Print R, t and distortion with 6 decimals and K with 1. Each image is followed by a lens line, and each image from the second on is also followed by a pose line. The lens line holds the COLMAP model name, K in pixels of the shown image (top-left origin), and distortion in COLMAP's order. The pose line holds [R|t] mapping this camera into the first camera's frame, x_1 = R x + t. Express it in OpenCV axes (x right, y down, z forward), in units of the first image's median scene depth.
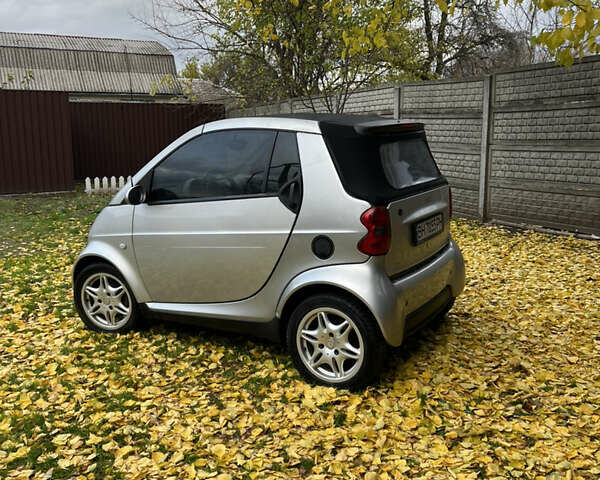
lens RADIAL K [[623.4, 0, 300.5], [0, 623.4, 231.0], [0, 0, 1]] dist [0.139687, -0.357106]
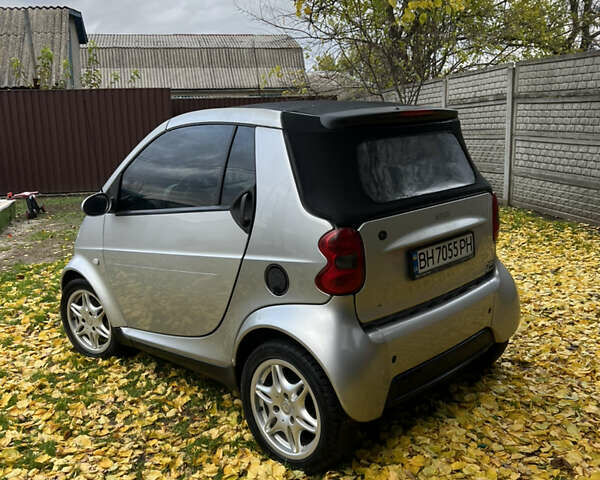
lens RADIAL K [[614.9, 0, 299.6], [0, 614.9, 238.6], [0, 0, 1]] dist [0.031454, -0.003012]
pose [[0.967535, 0.023421, -0.251648, 0.222696], [-0.016261, 0.999403, 0.030491, -0.041679], [0.252212, -0.025409, 0.967338, 0.262899]]
